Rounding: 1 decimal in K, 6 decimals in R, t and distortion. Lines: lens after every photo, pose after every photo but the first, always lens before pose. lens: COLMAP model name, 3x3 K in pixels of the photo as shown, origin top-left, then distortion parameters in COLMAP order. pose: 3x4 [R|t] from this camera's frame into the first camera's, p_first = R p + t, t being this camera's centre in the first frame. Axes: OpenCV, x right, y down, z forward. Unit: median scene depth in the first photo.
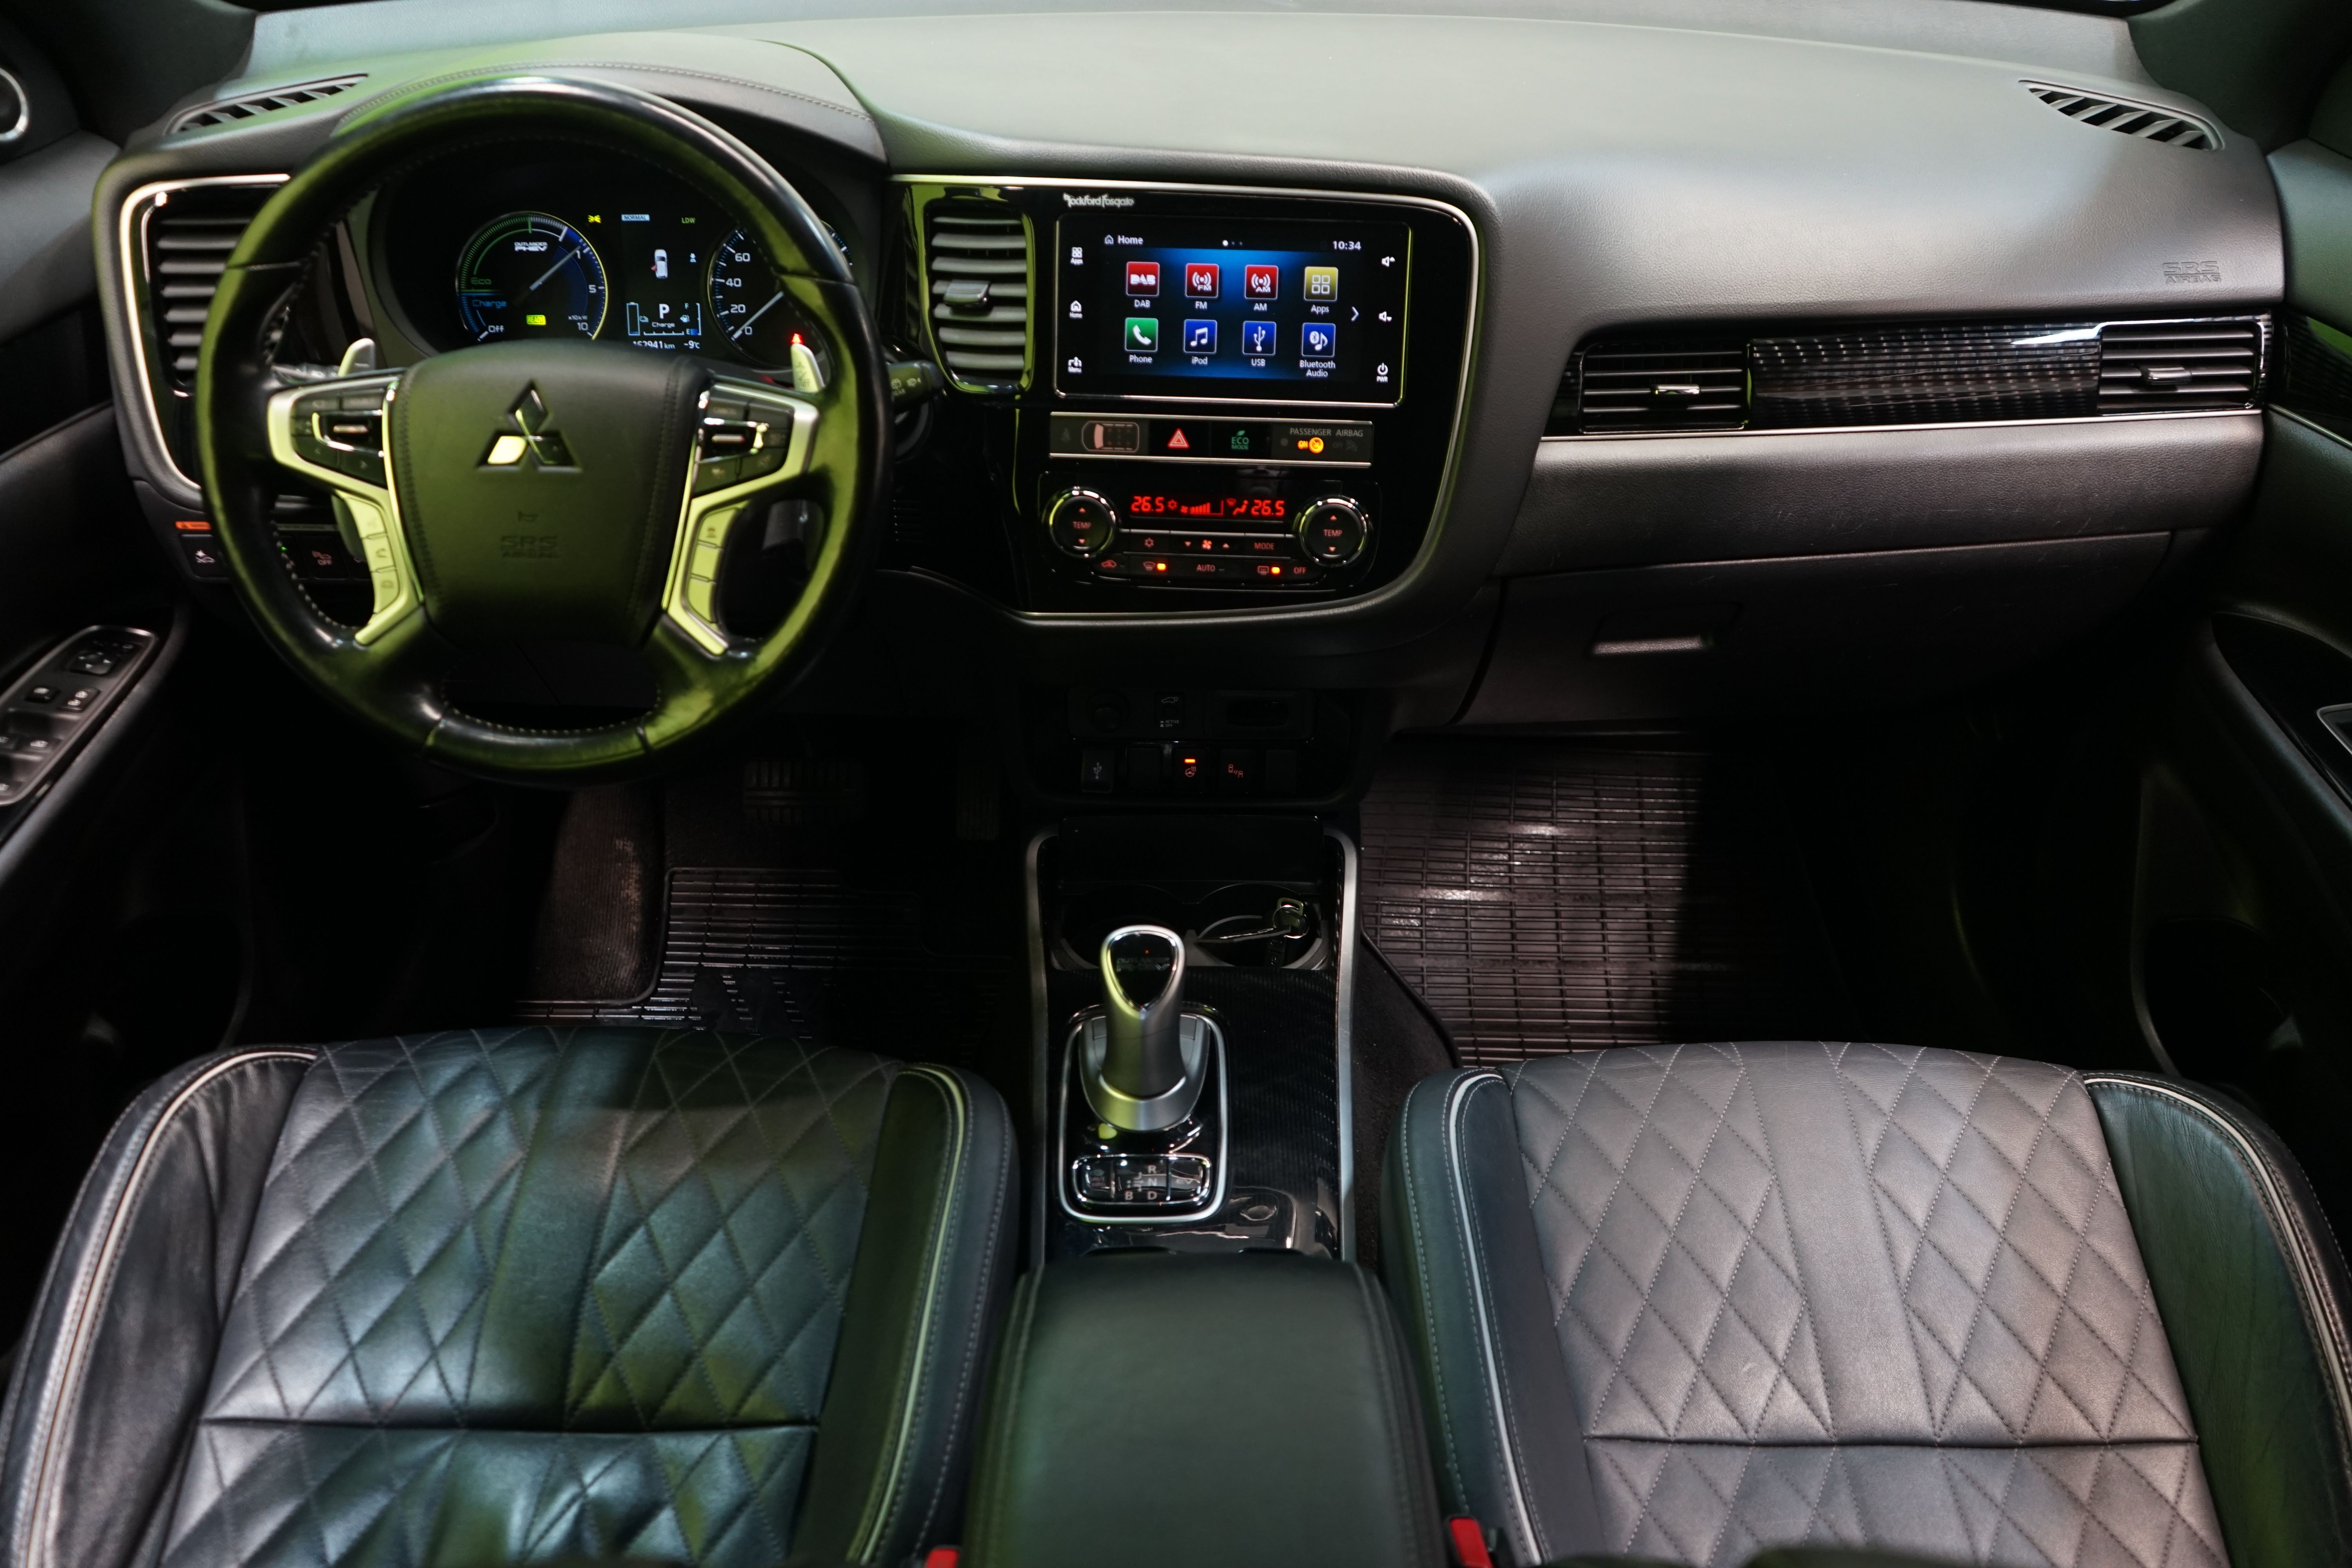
lens RADIAL K [[1930.7, 0, 1176.0], [0, 1930.7, 784.0], [0, 0, 1]] dist [-0.005970, 0.001782]
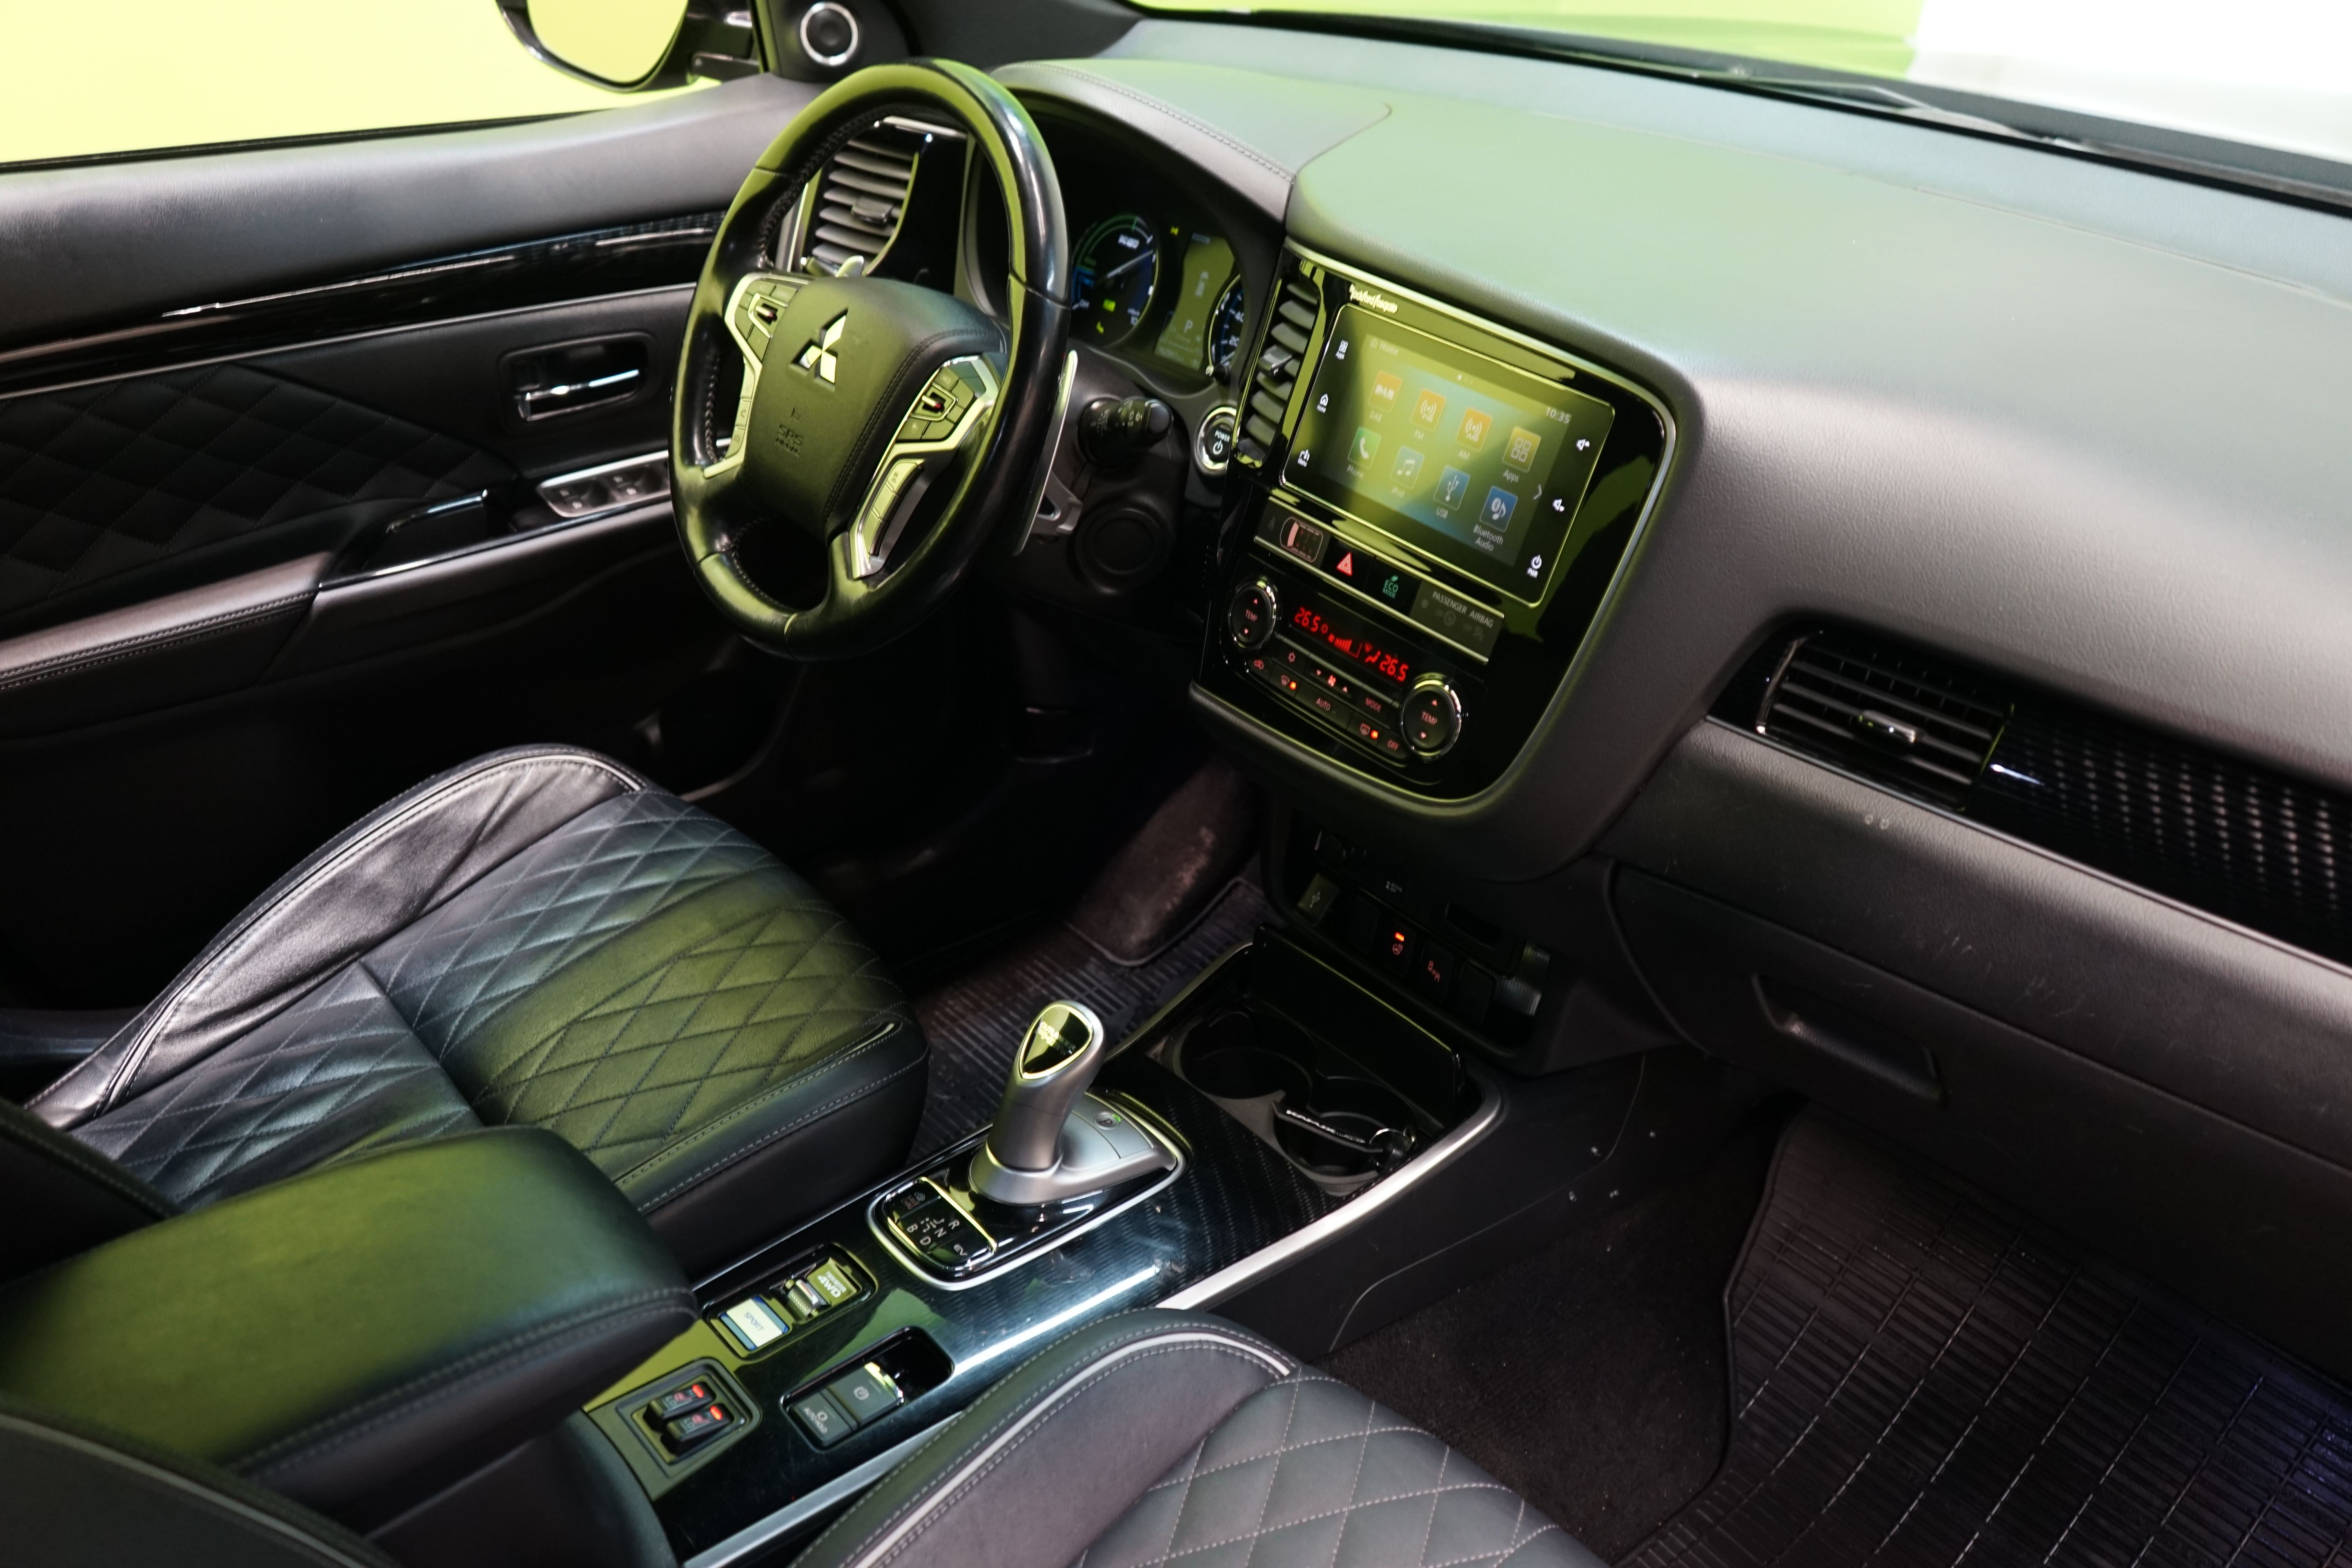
lens RADIAL K [[2039.2, 0, 1176.0], [0, 2039.2, 784.0], [0, 0, 1]] dist [0.045659, 0.000597]
pose [[0.623929, 0.388551, -0.678041, 0.655555], [-0.439349, 0.891940, 0.106839, -0.153956], [0.646285, 0.231237, 0.727217, 0.265393]]
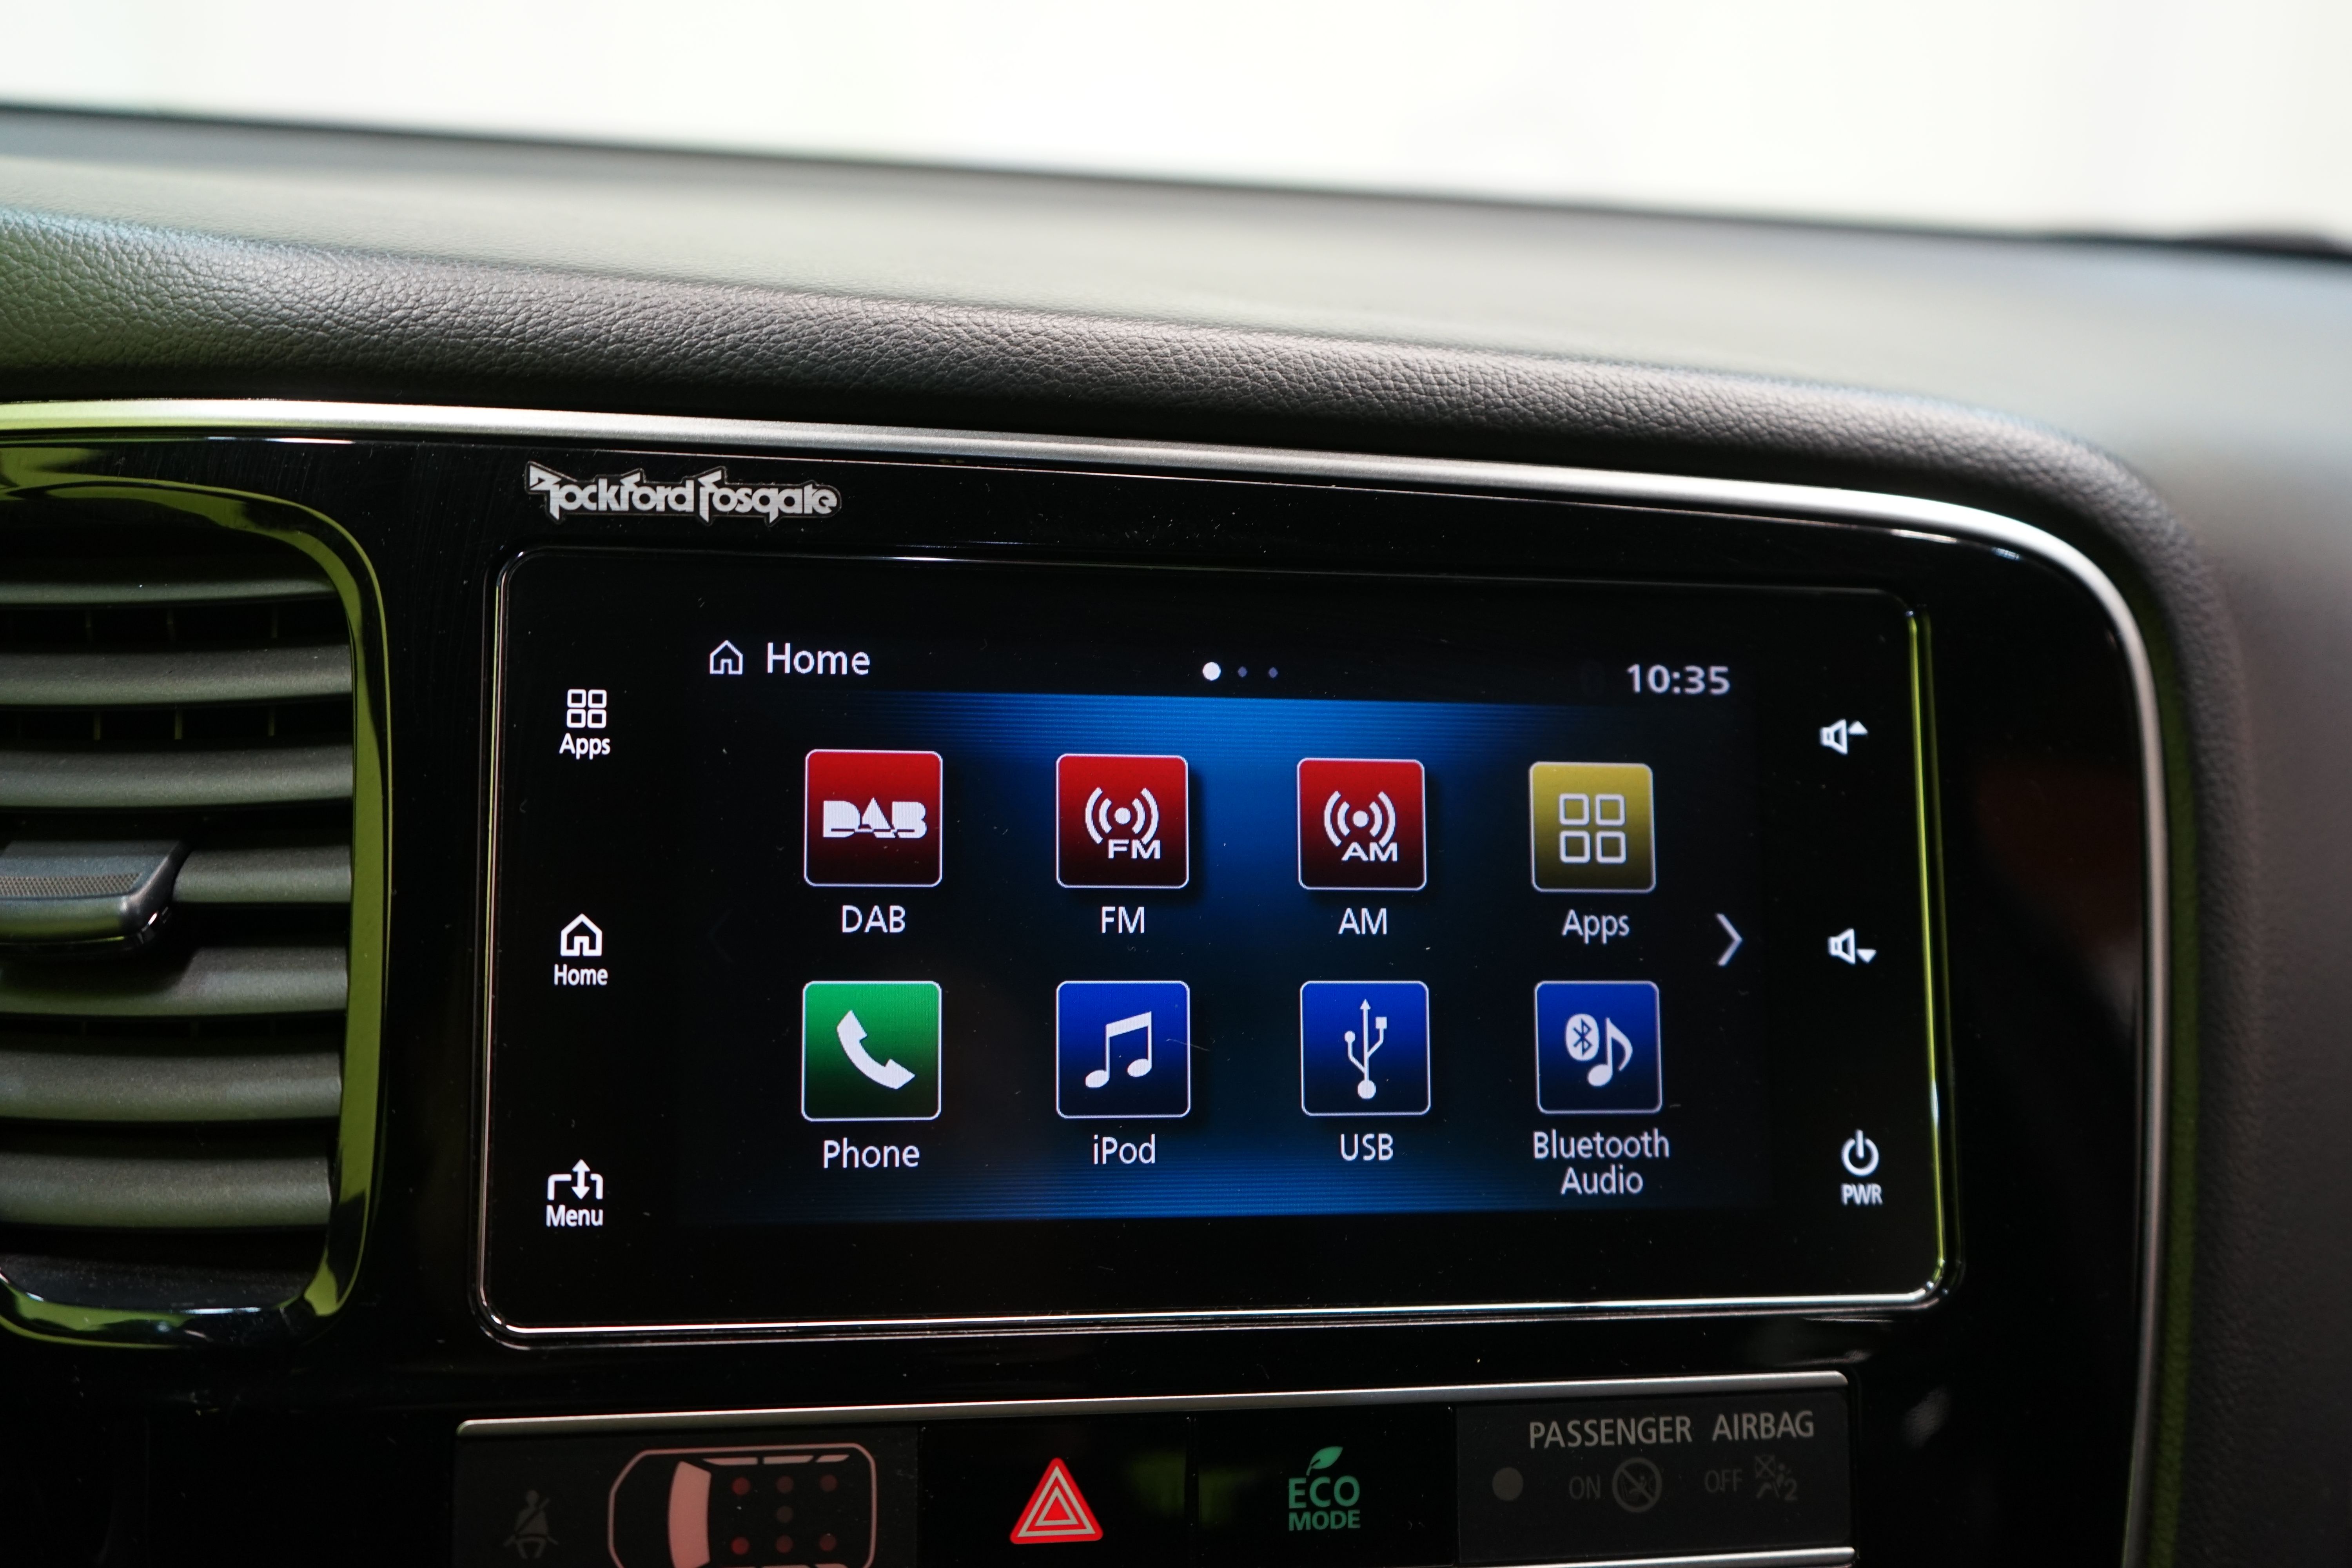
lens RADIAL K [[2429.6, 0, 1176.0], [0, 2429.6, 784.0], [0, 0, 1]] dist [0.028370, 0.008345]
pose [[0.972052, -0.008723, 0.234603, -0.050763], [0.083290, 0.947117, -0.309890, -0.170167], [-0.219493, 0.320769, 0.921374, 0.715765]]
